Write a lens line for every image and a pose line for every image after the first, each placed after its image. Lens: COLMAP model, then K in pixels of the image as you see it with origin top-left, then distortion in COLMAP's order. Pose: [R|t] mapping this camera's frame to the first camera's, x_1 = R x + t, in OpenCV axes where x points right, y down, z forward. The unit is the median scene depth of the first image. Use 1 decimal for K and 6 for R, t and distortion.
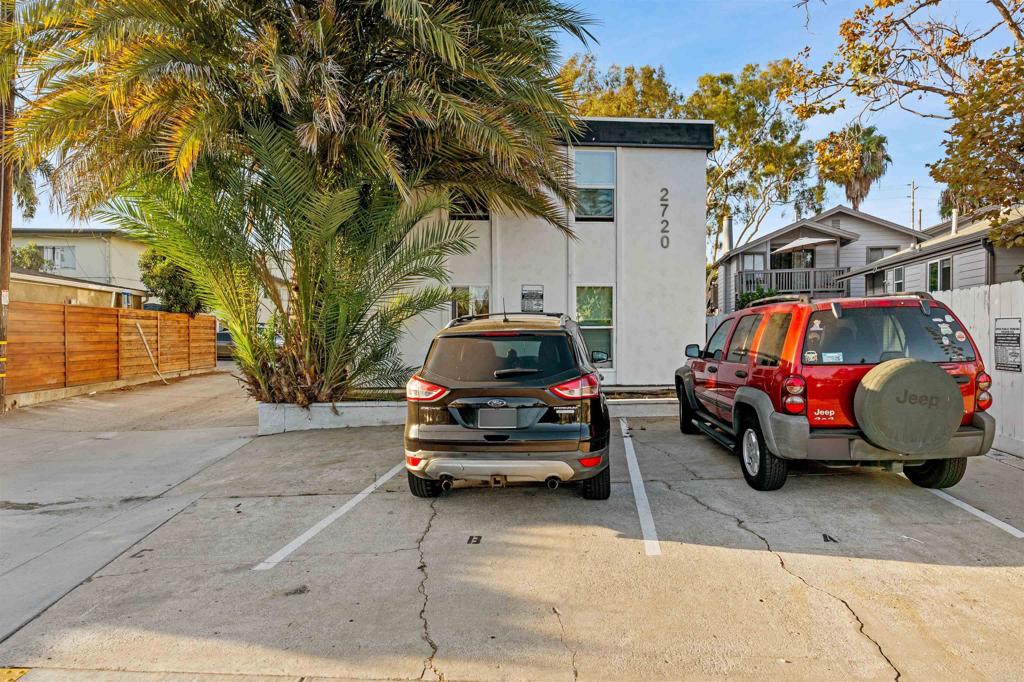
lens RADIAL K [[591.2, 0, 509.4], [0, 591.2, 345.8], [0, 0, 1]] dist [-0.001025, 0.000542]
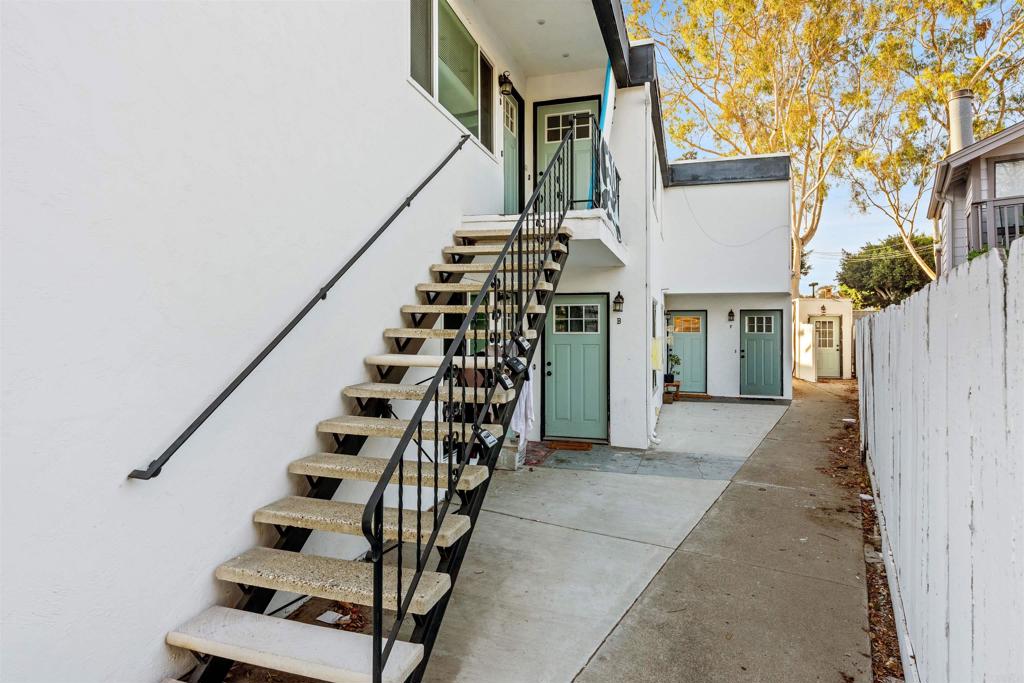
lens RADIAL K [[586.7, 0, 504.4], [0, 586.7, 323.8], [0, 0, 1]] dist [0.000233, -0.000055]
pose [[0.925641, -0.001748, -0.378398, 0.517347], [-0.010324, 0.999500, -0.029873, -0.062812], [0.378261, 0.031559, 0.925161, 1.100153]]
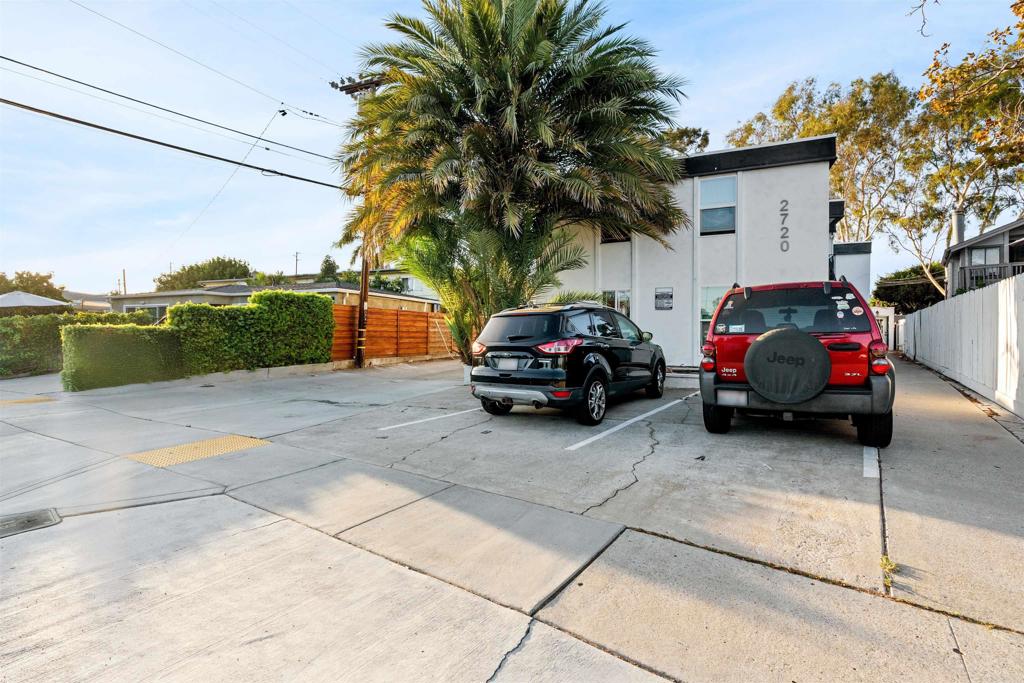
lens RADIAL K [[467.8, 0, 509.0], [0, 467.8, 333.3], [0, 0, 1]] dist [0.001106, 0.001796]
pose [[0.873186, 0.006435, -0.487344, 0.243951], [-0.018362, 0.999637, -0.019700, 0.023797], [0.487041, 0.026150, 0.872988, -0.062095]]
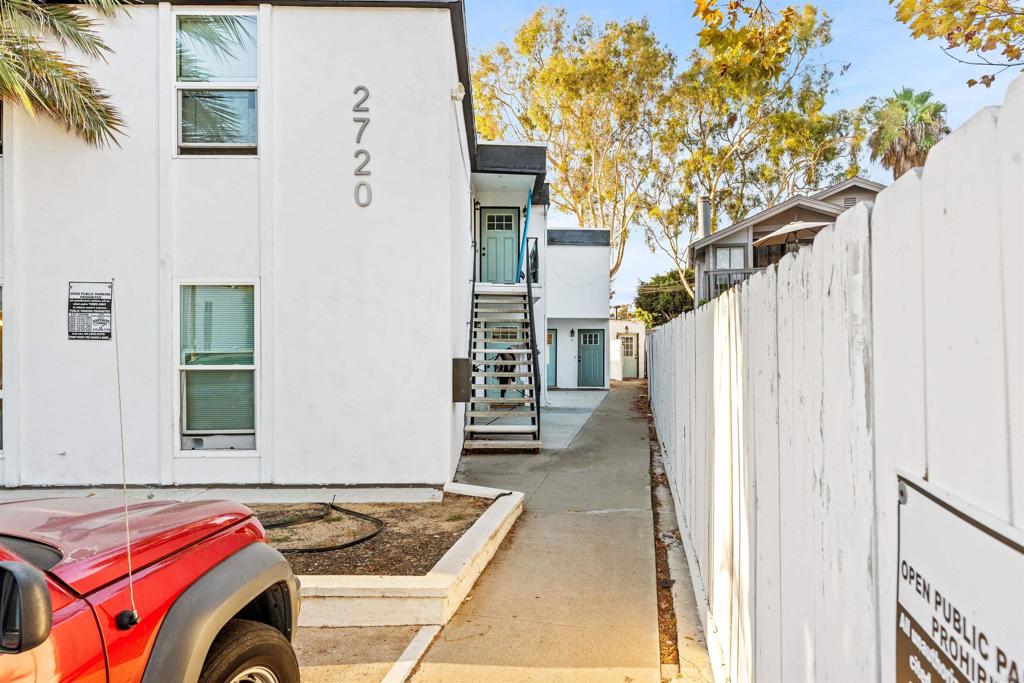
lens RADIAL K [[630.1, 0, 508.8], [0, 630.1, 349.2], [0, 0, 1]] dist [-0.003249, -0.000043]
pose [[0.997819, 0.003727, -0.065905, 0.428071], [-0.004851, 0.999845, -0.016902, -0.039113], [0.065832, 0.017185, 0.997683, 0.494495]]
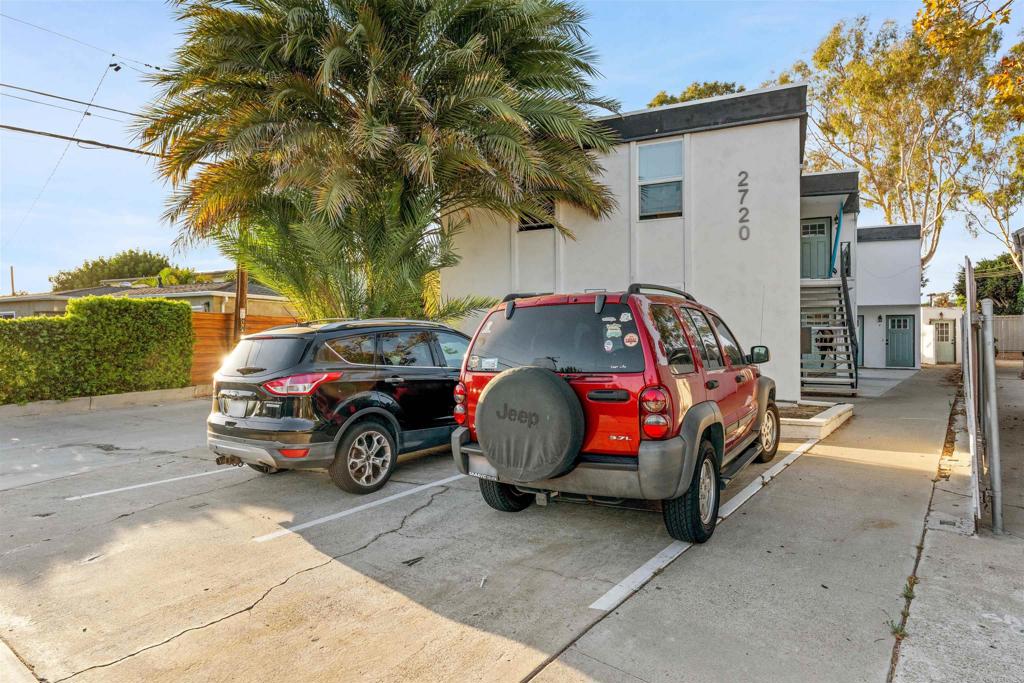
lens RADIAL K [[572.1, 0, 511.8], [0, 572.1, 339.4], [0, 0, 1]] dist [0.003020, -0.000469]
pose [[0.862236, 0.001715, -0.506504, 0.402018], [-0.012619, 0.999757, -0.018097, -0.000593], [0.506349, 0.021996, 0.862048, 0.111291]]
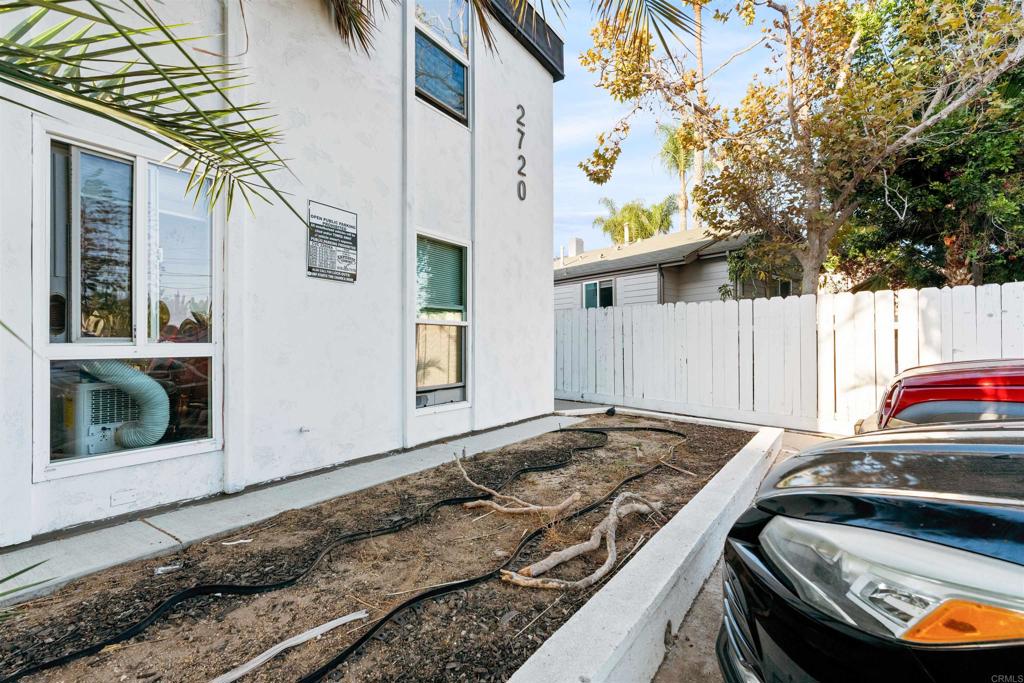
lens RADIAL K [[463.7, 0, 508.6], [0, 463.7, 344.6], [0, 0, 1]] dist [0.000301, 0.000286]
pose [[0.633134, 0.007782, 0.774003, -0.125080], [0.011163, 0.999754, -0.019184, -0.004331], [-0.773961, 0.020786, 0.632892, 0.718223]]
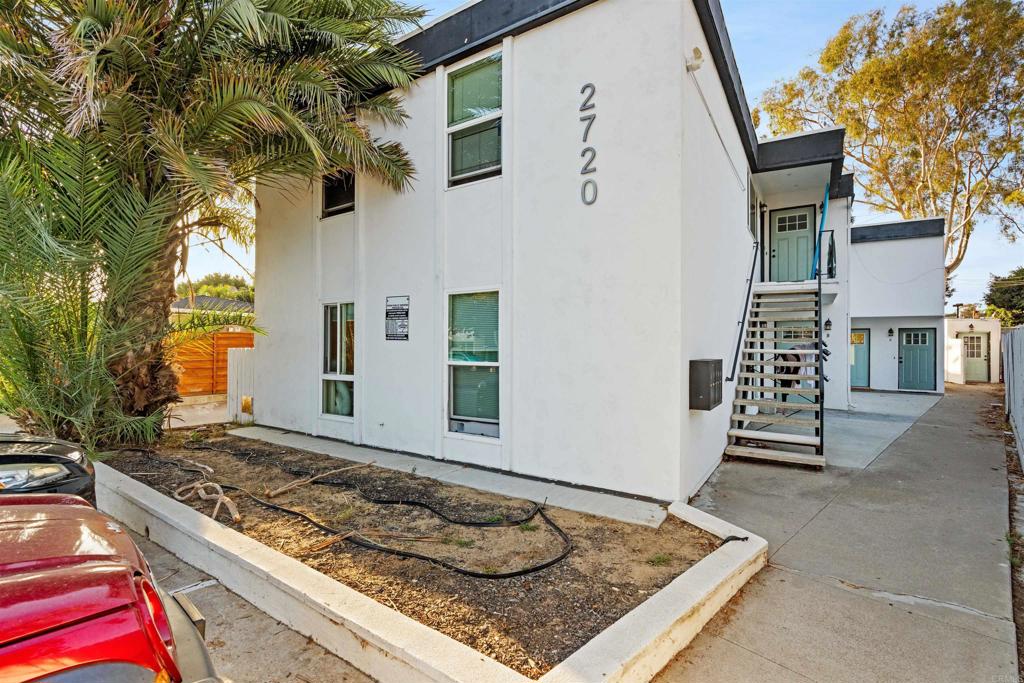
lens RADIAL K [[461.9, 0, 507.0], [0, 461.9, 341.4], [0, 0, 1]] dist [-0.008147, 0.003849]
pose [[0.781113, 0.001881, -0.624387, 0.457142], [-0.019938, 0.999561, -0.021932, -0.043906], [0.624072, 0.029580, 0.780807, 0.676554]]
